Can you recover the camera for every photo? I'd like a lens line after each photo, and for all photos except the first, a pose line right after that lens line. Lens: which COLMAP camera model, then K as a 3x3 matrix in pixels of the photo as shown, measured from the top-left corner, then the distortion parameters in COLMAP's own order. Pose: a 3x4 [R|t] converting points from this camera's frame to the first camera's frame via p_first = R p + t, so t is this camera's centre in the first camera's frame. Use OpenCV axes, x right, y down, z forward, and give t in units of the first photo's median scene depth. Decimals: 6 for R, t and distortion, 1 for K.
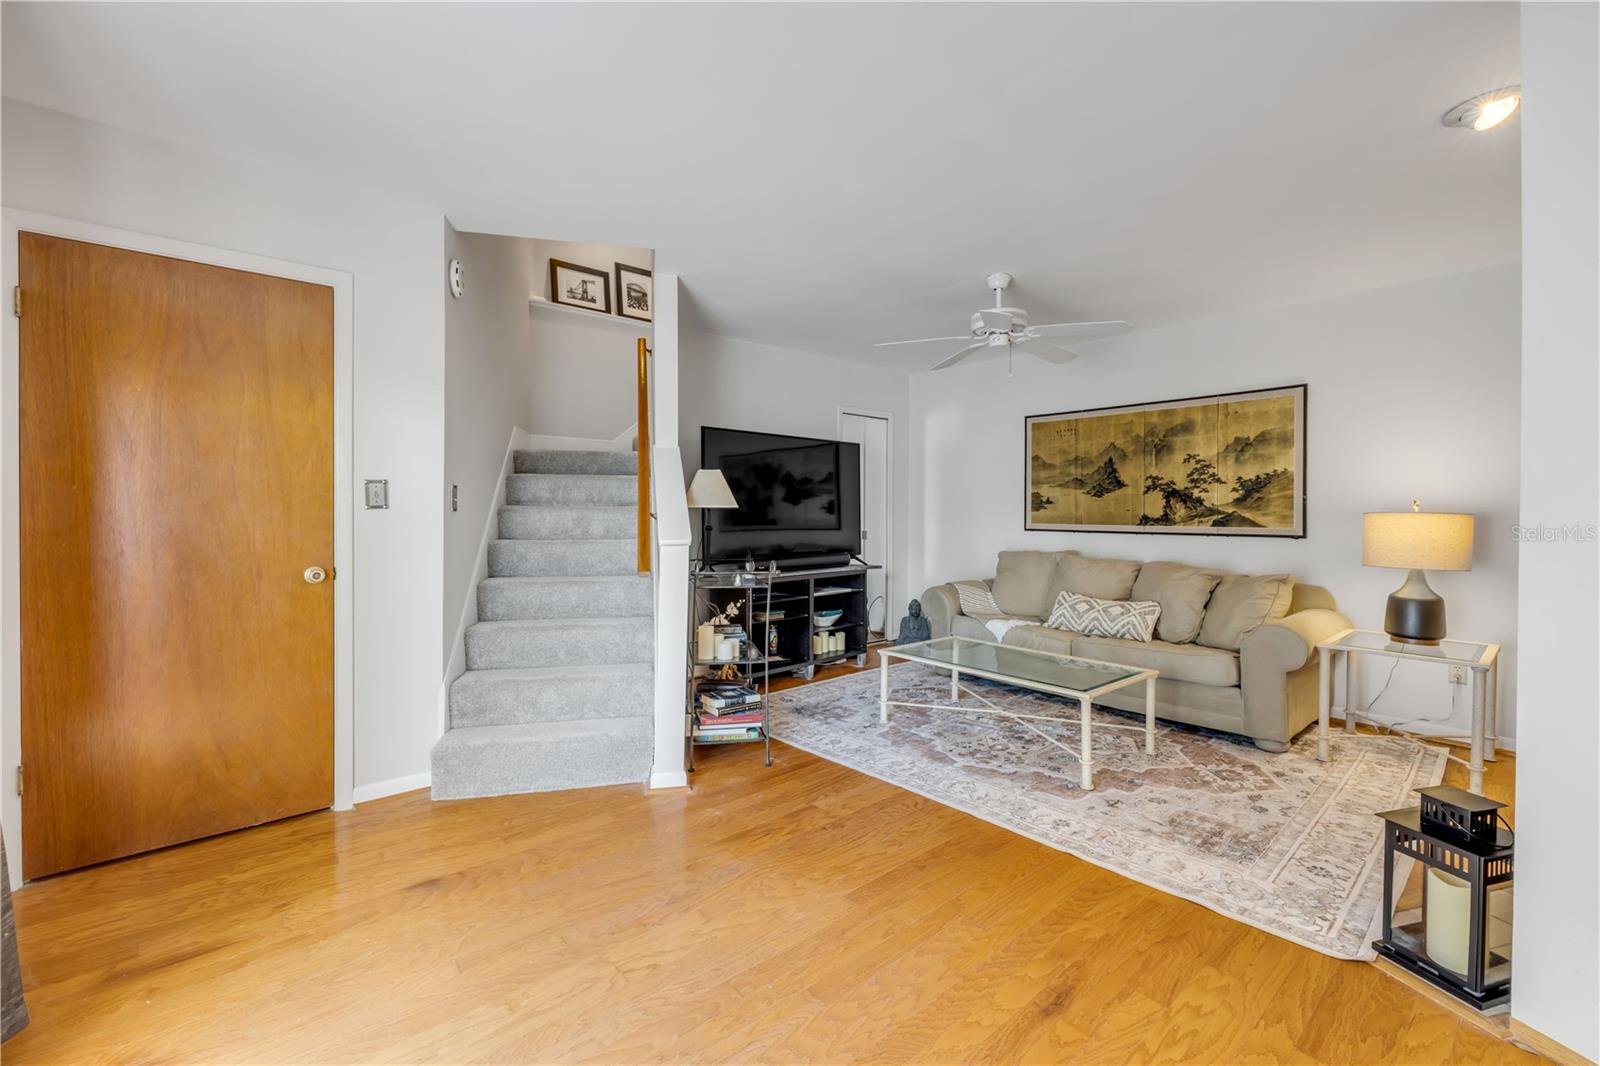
lens RADIAL K [[679.8, 0, 786.3], [0, 679.8, 514.3], [0, 0, 1]] dist [-0.002623, 0.000664]
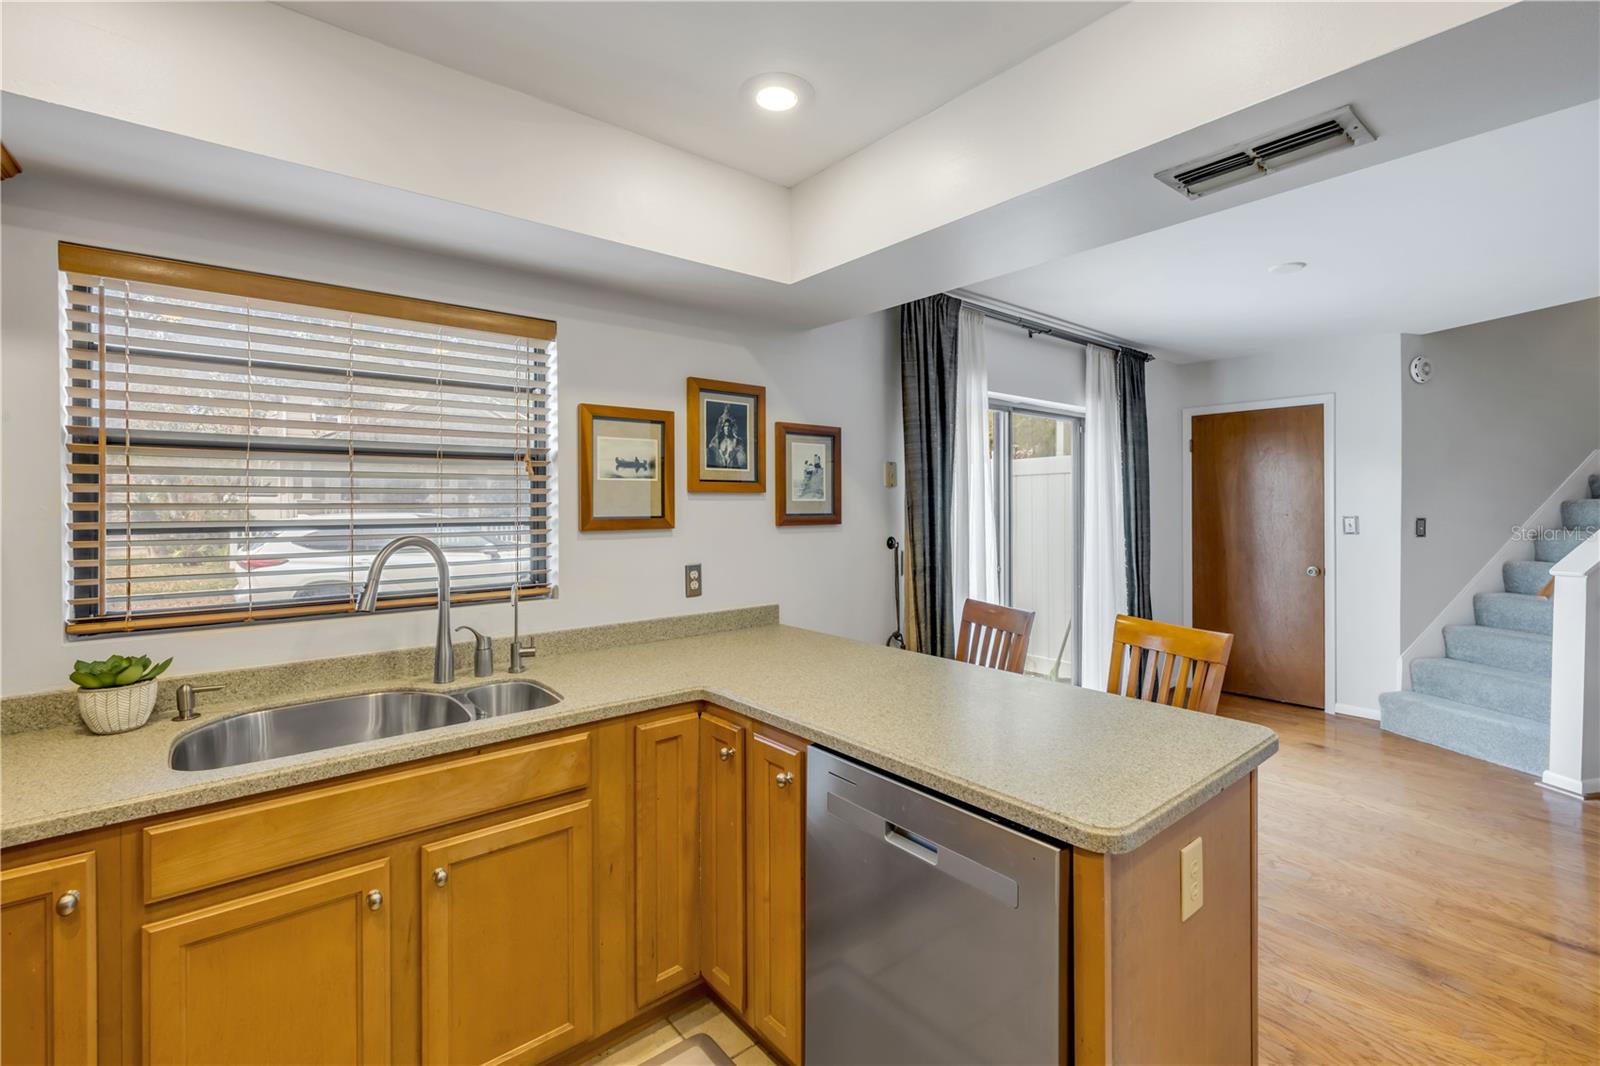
lens RADIAL K [[679.8, 0, 790.6], [0, 679.8, 510.2], [0, 0, 1]] dist [-0.002623, 0.000664]
pose [[-0.030458, 0.006354, -0.999516, 0.705500], [-0.006330, 0.999959, 0.006549, -0.045227], [0.999516, 0.006526, -0.030417, -0.186318]]
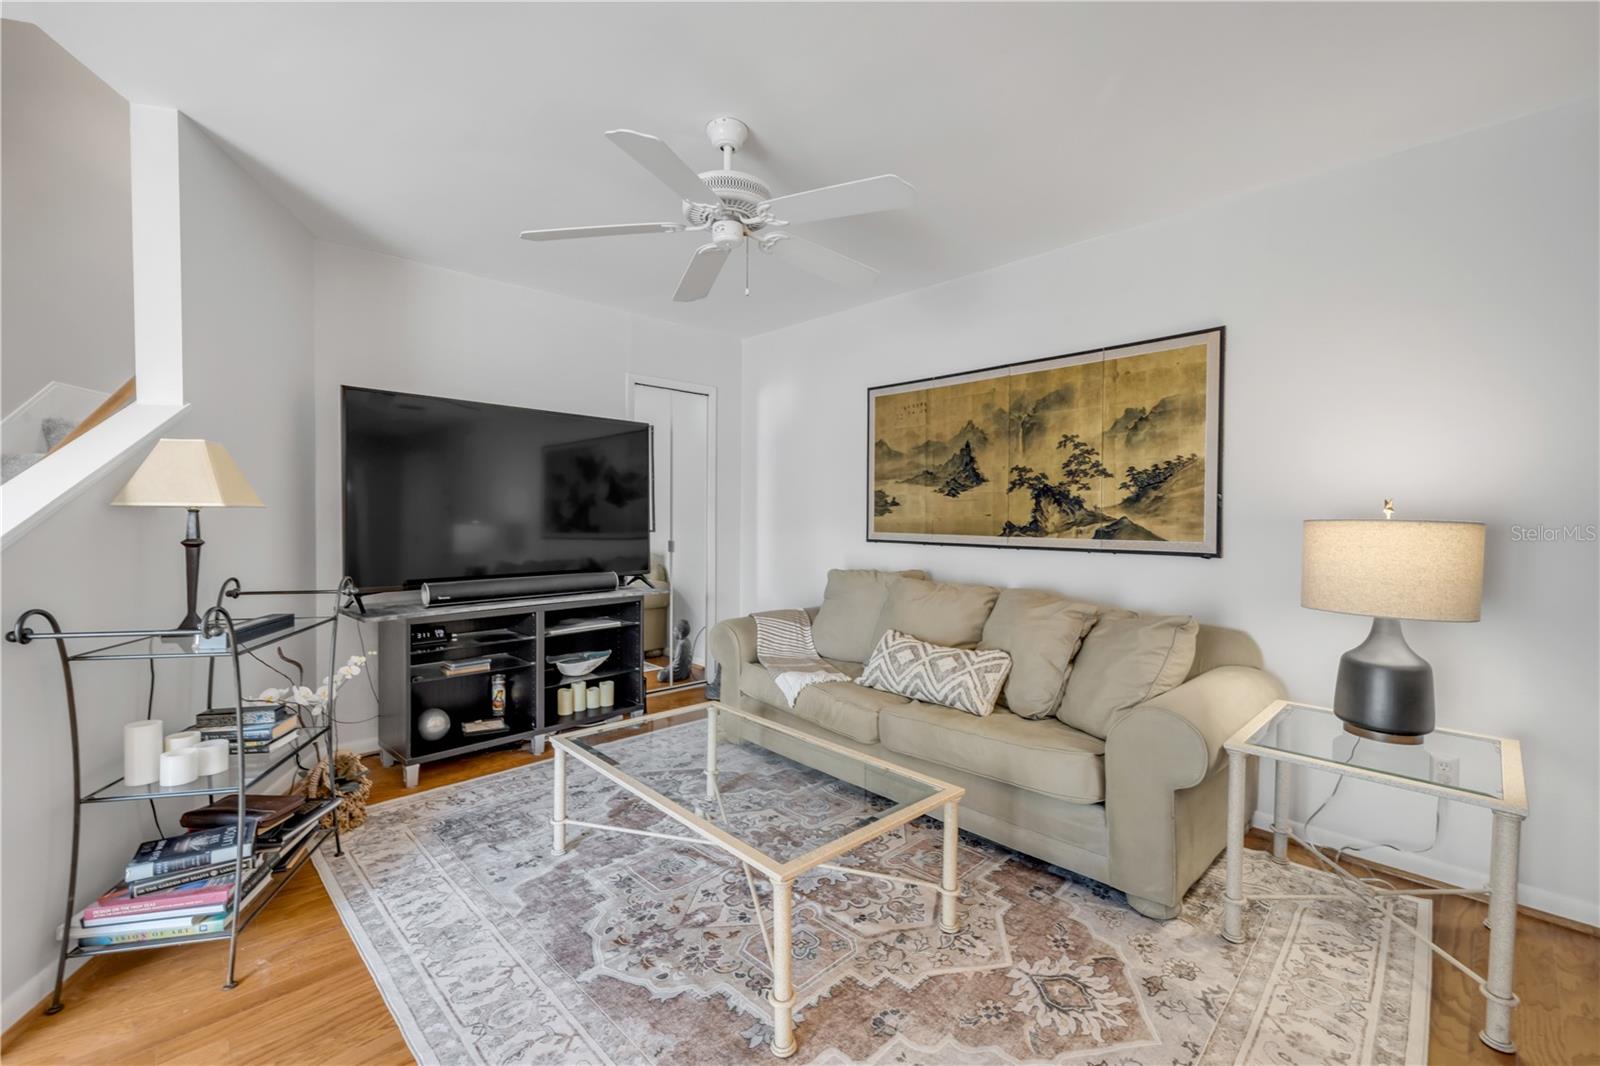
lens RADIAL K [[672.5, 0, 785.9], [0, 672.5, 526.6], [0, 0, 1]] dist [-0.002753, -0.000432]
pose [[0.998891, 0.003626, 0.046941, 0.300460], [-0.004211, 0.999915, 0.012371, -0.001853], [-0.046892, -0.012555, 0.998821, 0.352882]]
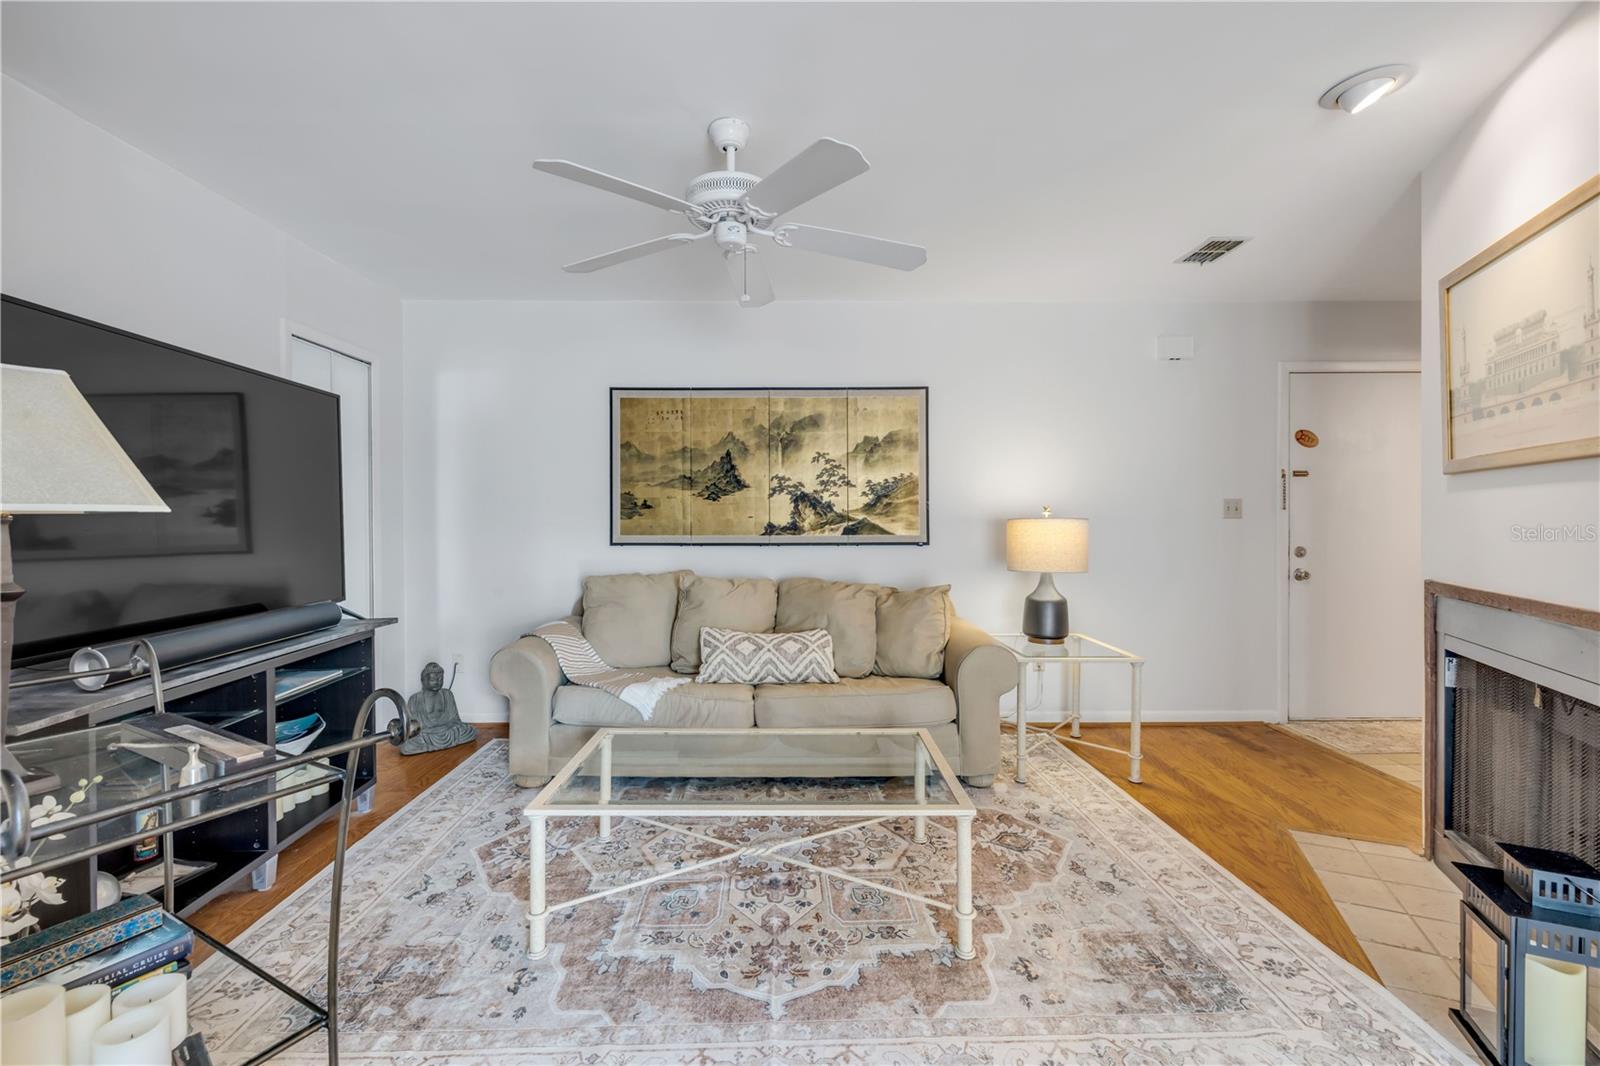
lens RADIAL K [[679.8, 0, 795.9], [0, 679.8, 520.2], [0, 0, 1]] dist [-0.002623, 0.000664]
pose [[0.639841, -0.006371, 0.768481, -0.102982], [0.008125, 0.999966, 0.001525, -0.003337], [-0.768464, 0.005268, 0.639871, 0.511267]]
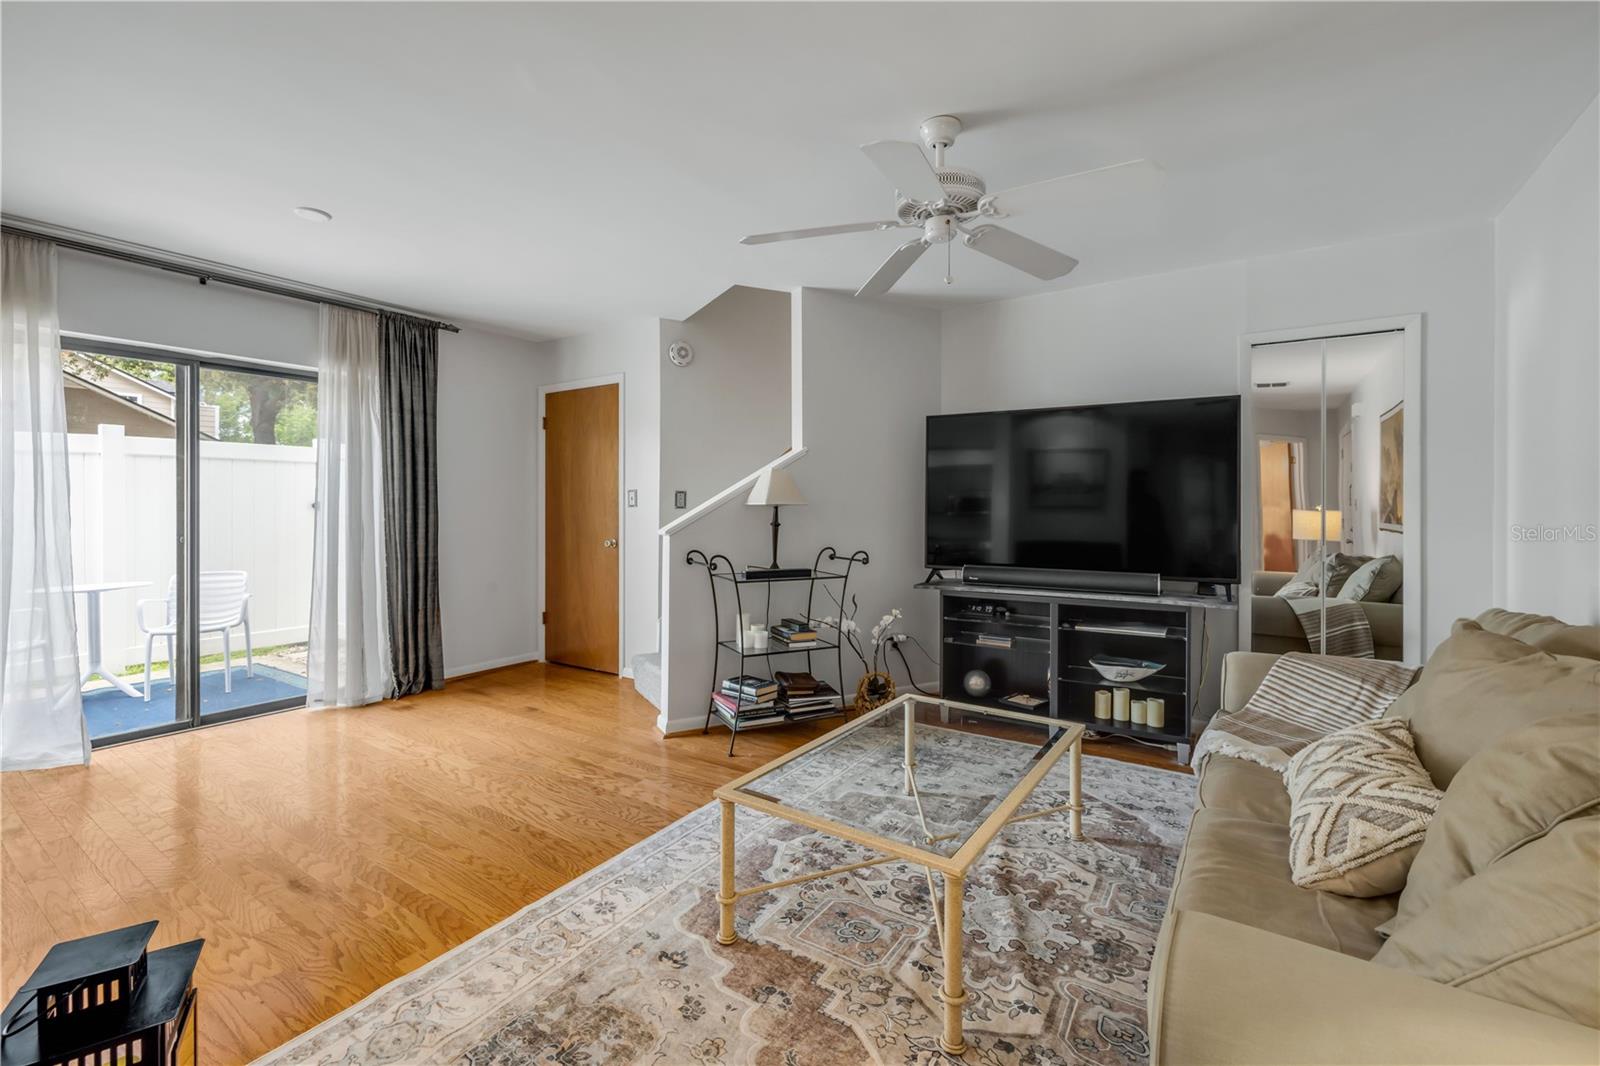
lens RADIAL K [[679.8, 0, 794.1], [0, 679.8, 516.6], [0, 0, 1]] dist [-0.002623, 0.000664]
pose [[0.263570, 0.012015, -0.964565, 0.770881], [-0.006411, 0.999922, 0.010704, -0.003523], [0.964619, 0.003362, 0.263627, 0.638041]]
